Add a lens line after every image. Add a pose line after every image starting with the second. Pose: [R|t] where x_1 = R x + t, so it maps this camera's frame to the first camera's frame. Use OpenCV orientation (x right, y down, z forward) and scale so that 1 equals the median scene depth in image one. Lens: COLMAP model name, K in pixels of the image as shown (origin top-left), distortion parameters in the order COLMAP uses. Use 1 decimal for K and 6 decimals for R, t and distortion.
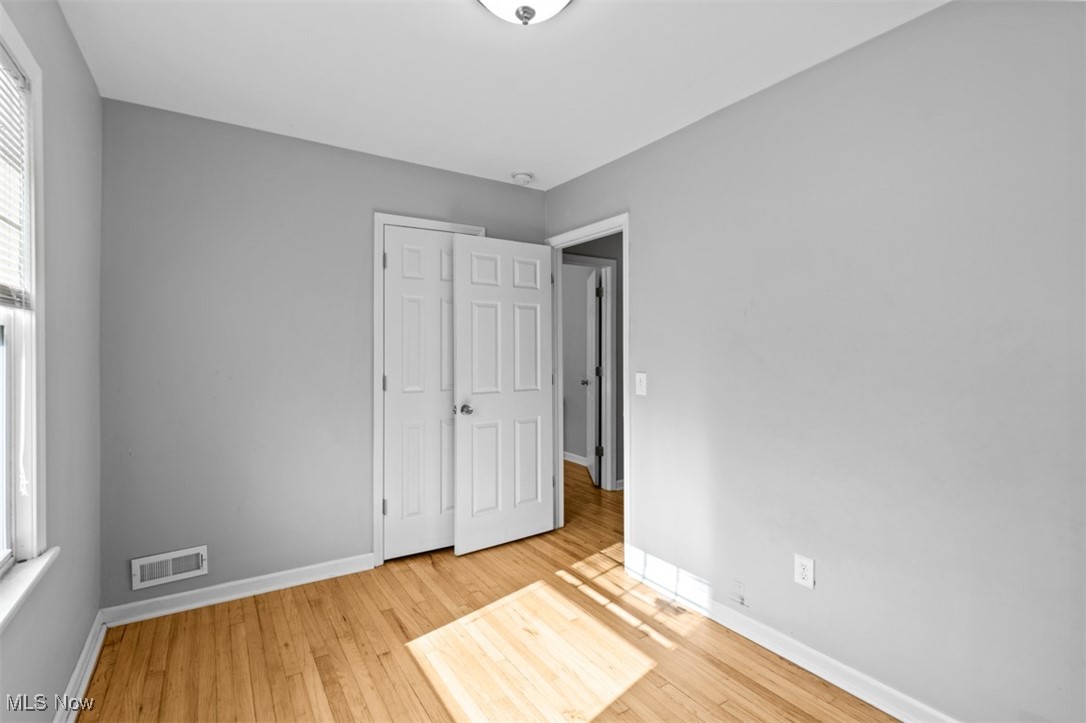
lens RADIAL K [[500.4, 0, 520.4], [0, 500.4, 344.9], [0, 0, 1]] dist [0.000378, 0.000734]
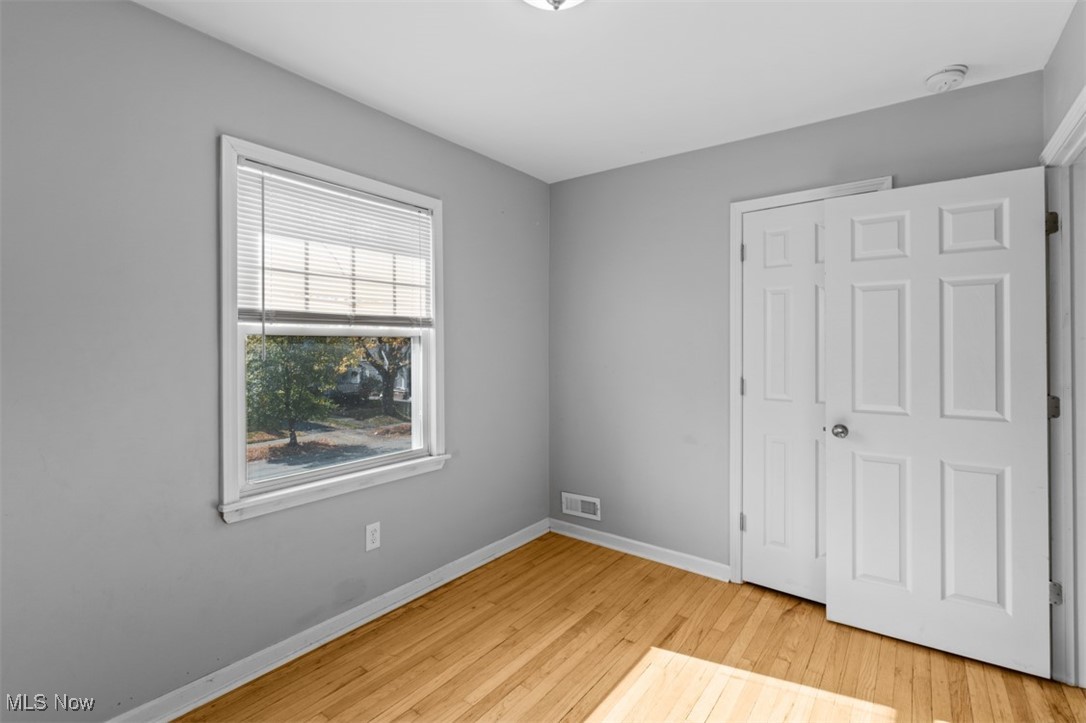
lens RADIAL K [[500.4, 0, 520.4], [0, 500.4, 344.9], [0, 0, 1]] dist [0.000378, 0.000734]
pose [[0.340536, -0.003615, -0.940225, 0.525026], [0.003940, 0.999989, -0.002418, 0.000757], [0.940223, -0.002882, 0.340546, 0.357661]]
